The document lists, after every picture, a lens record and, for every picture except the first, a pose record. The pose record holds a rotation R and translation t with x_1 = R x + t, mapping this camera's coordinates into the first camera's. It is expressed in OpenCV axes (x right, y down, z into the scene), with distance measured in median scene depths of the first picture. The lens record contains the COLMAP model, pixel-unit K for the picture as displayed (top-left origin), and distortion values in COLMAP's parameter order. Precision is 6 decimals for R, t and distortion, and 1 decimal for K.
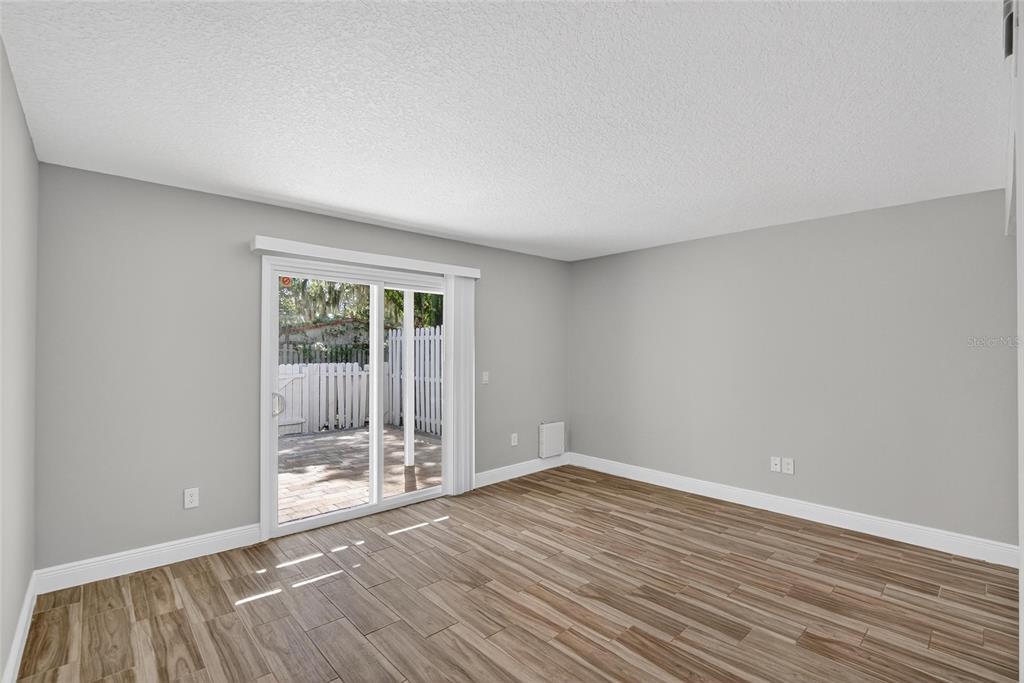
lens RADIAL K [[462.8, 0, 496.7], [0, 462.8, 346.1], [0, 0, 1]] dist [-0.038912, 0.008255]
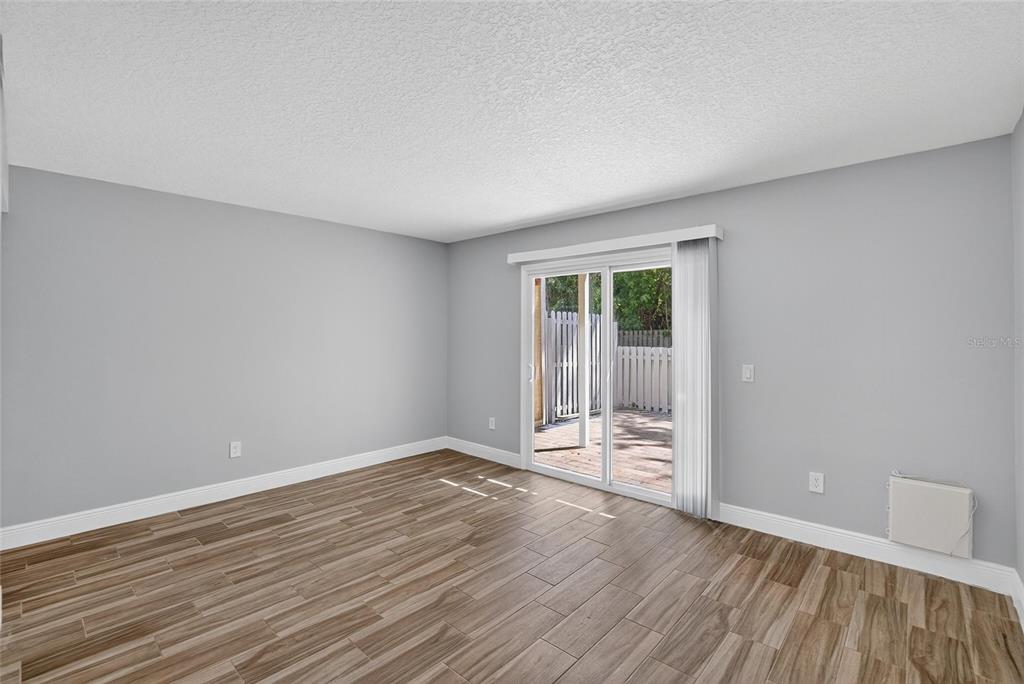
lens RADIAL K [[458.8, 0, 504.0], [0, 458.8, 330.2], [0, 0, 1]] dist [-0.029480, 0.000255]
pose [[0.097357, -0.006636, -0.995227, 0.882333], [-0.000585, 0.999977, -0.006725, 0.010412], [0.995249, 0.001237, 0.097351, 0.801598]]
